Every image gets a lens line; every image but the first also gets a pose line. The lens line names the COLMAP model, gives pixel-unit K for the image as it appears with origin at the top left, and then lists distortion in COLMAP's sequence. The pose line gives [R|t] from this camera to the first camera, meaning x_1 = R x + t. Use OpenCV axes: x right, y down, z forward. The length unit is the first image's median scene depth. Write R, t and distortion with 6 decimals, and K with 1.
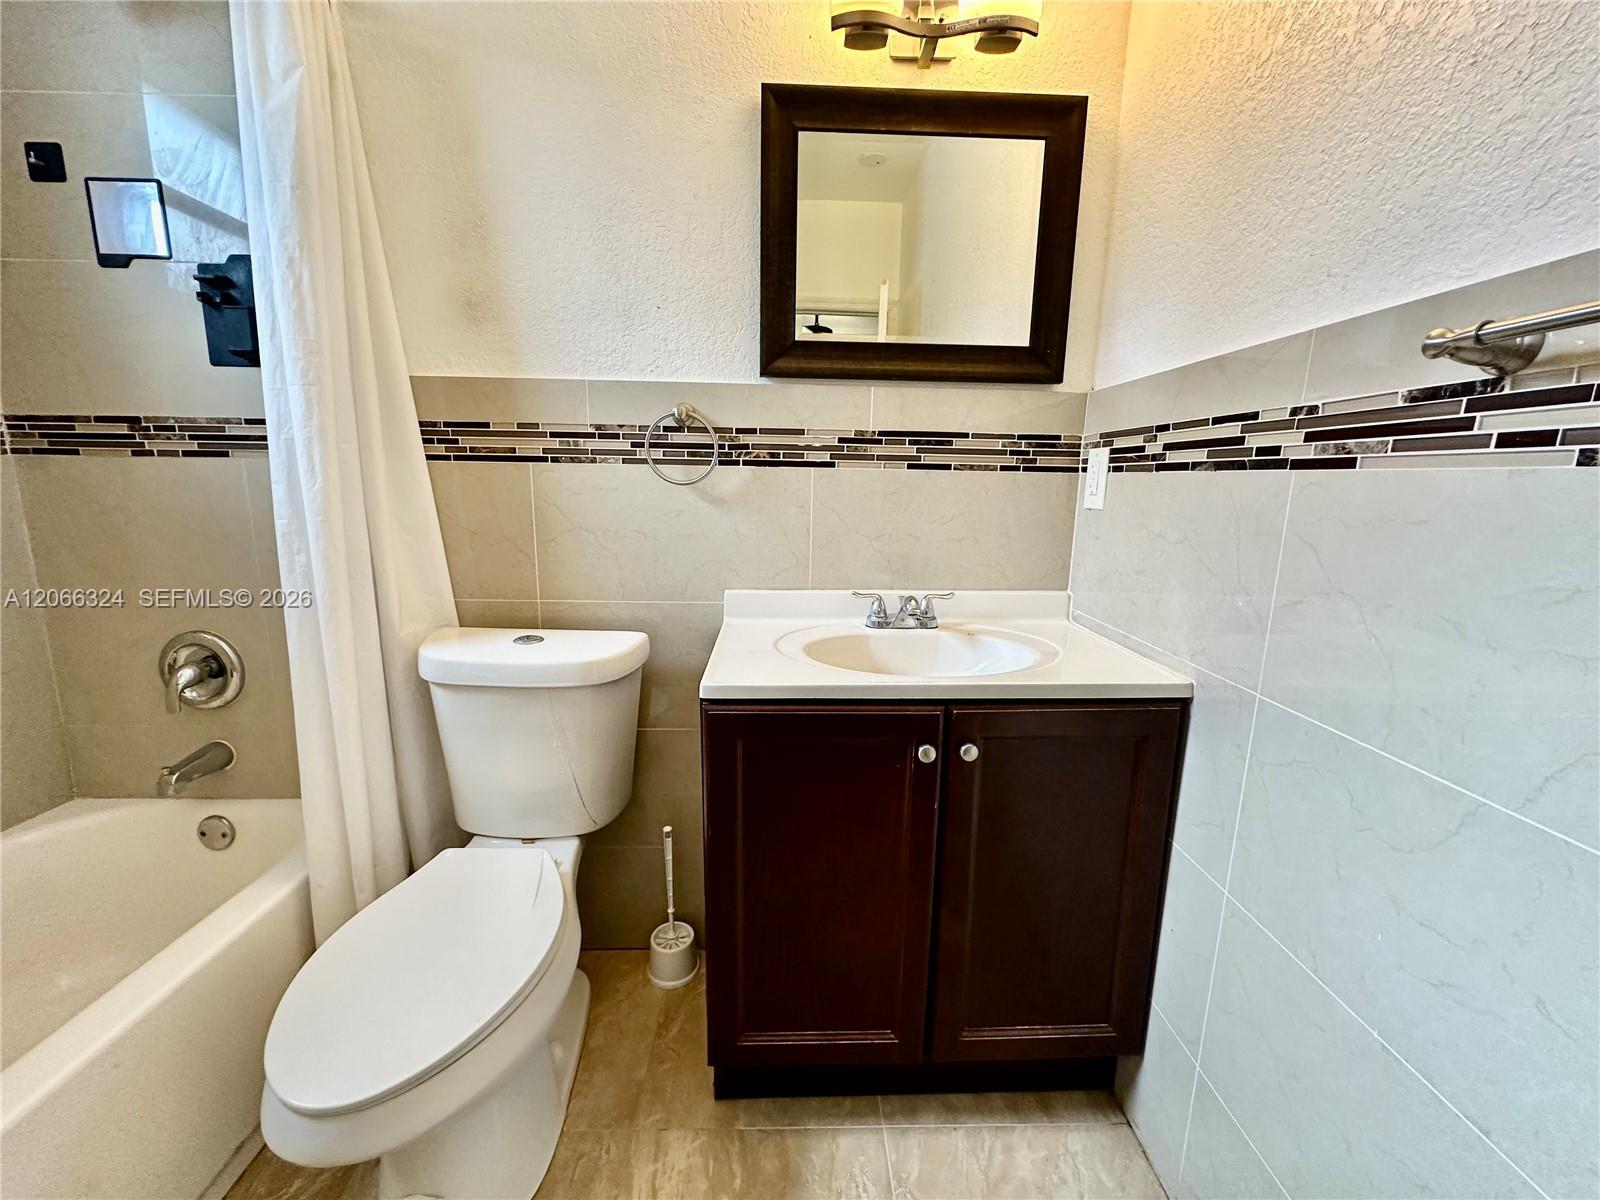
lens RADIAL K [[639.3, 0, 802.7], [0, 639.3, 595.7], [0, 0, 1]] dist [-0.005237, 0.001273]
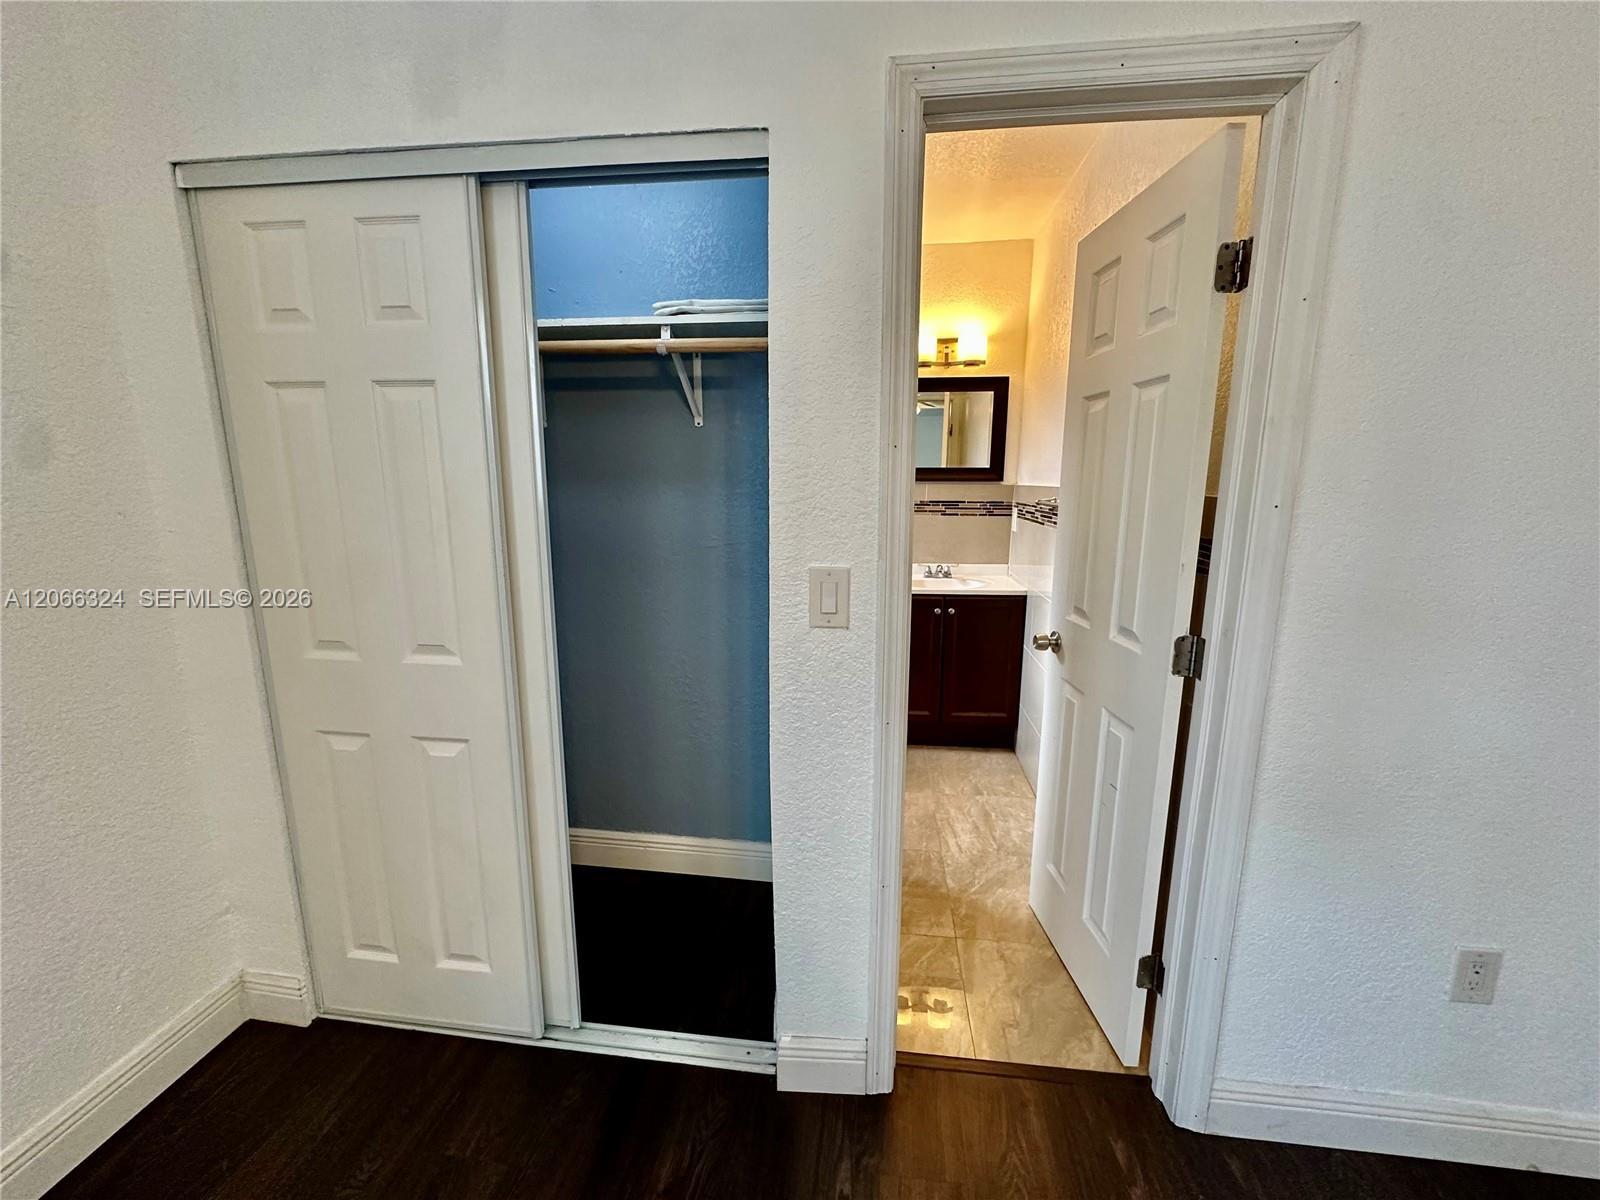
lens RADIAL K [[639.3, 0, 794.4], [0, 639.3, 597.8], [0, 0, 1]] dist [-0.005237, 0.001273]
pose [[0.987018, 0.012296, -0.160139, 0.001408], [-0.013951, 0.999860, -0.009213, 0.160189], [0.160003, 0.011328, 0.987051, -1.607325]]
